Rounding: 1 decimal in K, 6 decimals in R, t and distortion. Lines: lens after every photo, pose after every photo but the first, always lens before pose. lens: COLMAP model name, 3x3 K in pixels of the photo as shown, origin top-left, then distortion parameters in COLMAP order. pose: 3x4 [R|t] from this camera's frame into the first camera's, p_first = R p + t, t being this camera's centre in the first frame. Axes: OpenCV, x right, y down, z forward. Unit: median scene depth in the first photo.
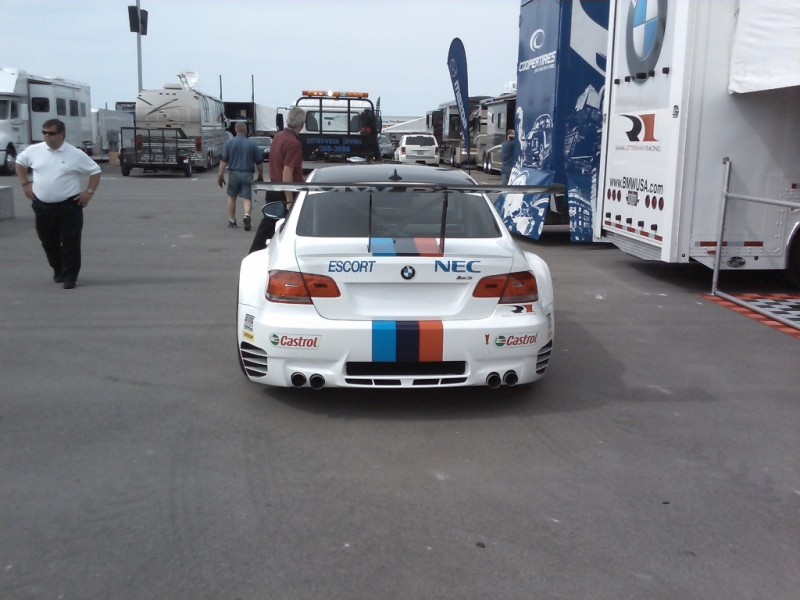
lens RADIAL K [[1001.5, 0, 400.0], [0, 1001.5, 300.0], [0, 0, 1]] dist [0.145177, -0.012573]
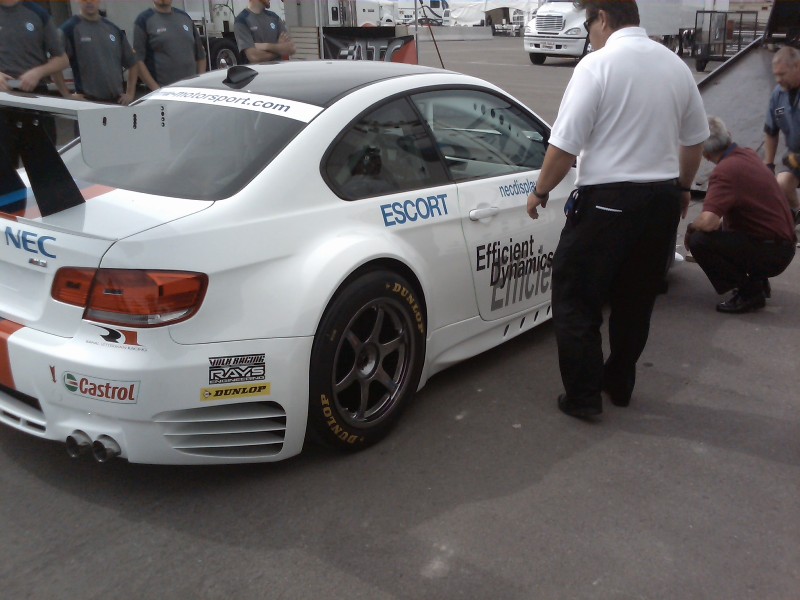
lens RADIAL K [[1001.5, 0, 400.0], [0, 1001.5, 300.0], [0, 0, 1]] dist [0.145177, -0.012573]
pose [[0.691194, 0.200383, -0.694332, 0.620449], [-0.127195, 0.979522, 0.156068, -0.119268], [0.711387, -0.019557, 0.702528, 0.717740]]
